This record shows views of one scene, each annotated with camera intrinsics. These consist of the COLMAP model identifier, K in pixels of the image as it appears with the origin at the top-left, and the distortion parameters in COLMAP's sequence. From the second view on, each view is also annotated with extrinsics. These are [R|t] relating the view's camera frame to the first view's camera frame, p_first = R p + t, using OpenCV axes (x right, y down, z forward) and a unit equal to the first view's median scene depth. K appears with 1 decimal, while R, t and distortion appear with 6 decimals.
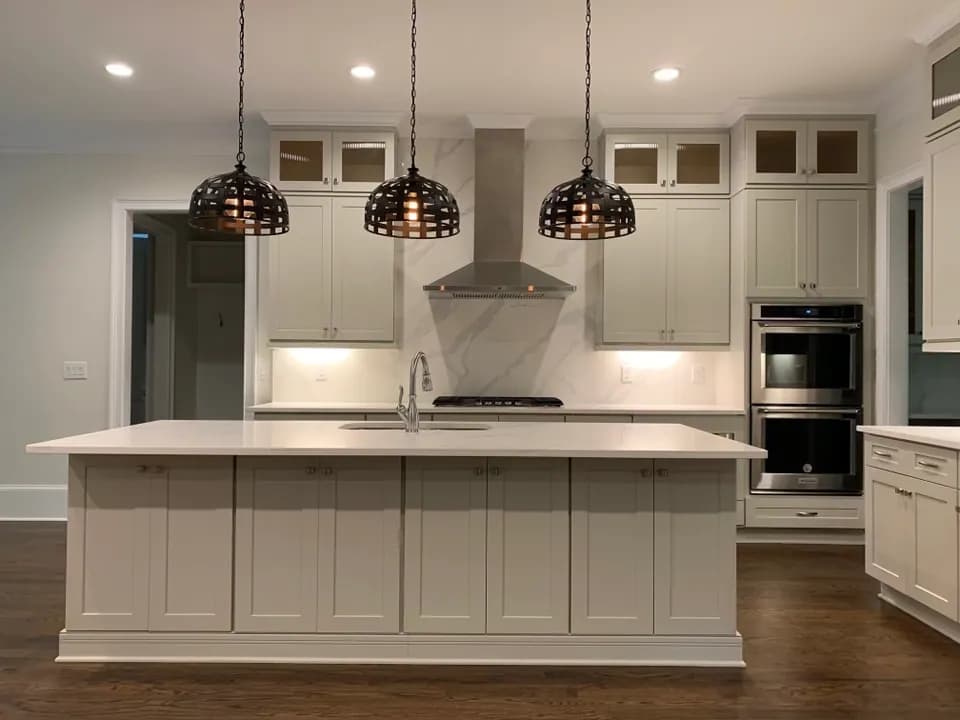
lens RADIAL K [[720.7, 0, 484.0], [0, 720.7, 360.6], [0, 0, 1]] dist [0.028198, -0.016945]
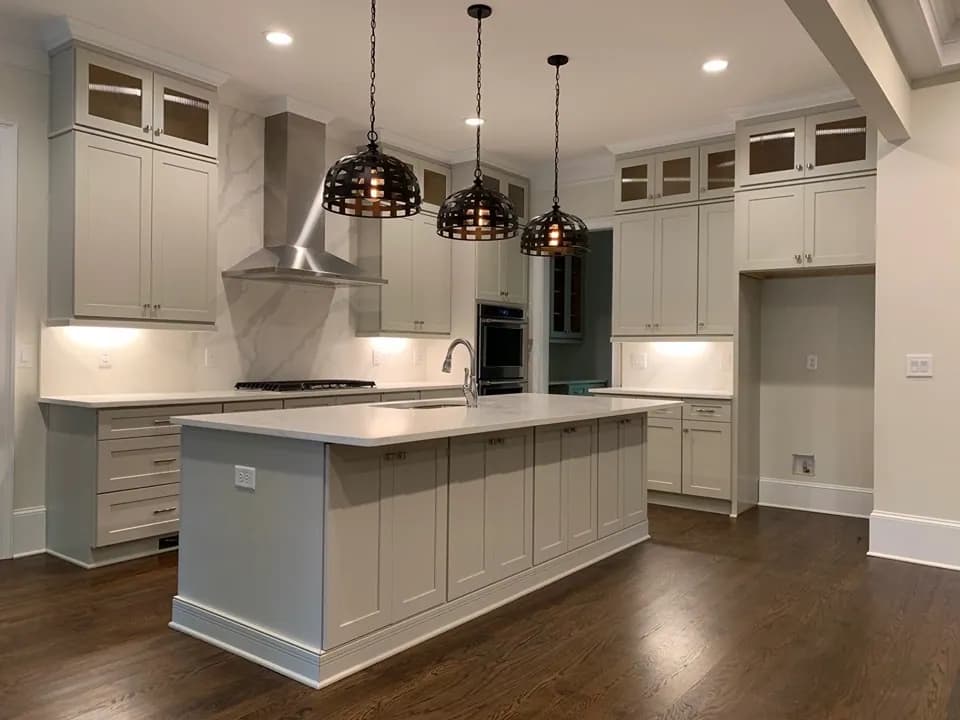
lens RADIAL K [[720.7, 0, 484.5], [0, 720.7, 356.9], [0, 0, 1]] dist [0.028198, -0.016945]
pose [[0.606613, -0.005413, 0.794979, -0.642482], [-0.008686, 0.999872, 0.013437, 0.000789], [-0.794950, -0.015056, 0.606488, 0.175909]]
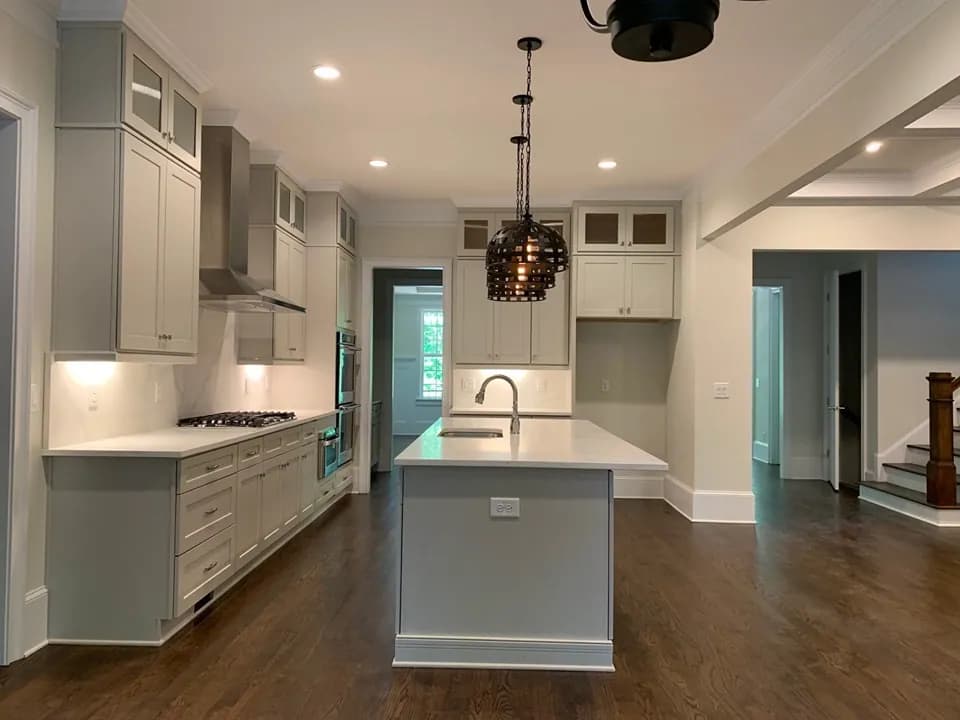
lens RADIAL K [[720.7, 0, 475.8], [0, 720.7, 358.6], [0, 0, 1]] dist [0.028198, -0.016945]
pose [[0.032989, 0.008186, 0.999422, -0.929080], [-0.015164, 0.999855, -0.007689, -0.020330], [-0.999341, -0.014902, 0.033108, 0.651600]]
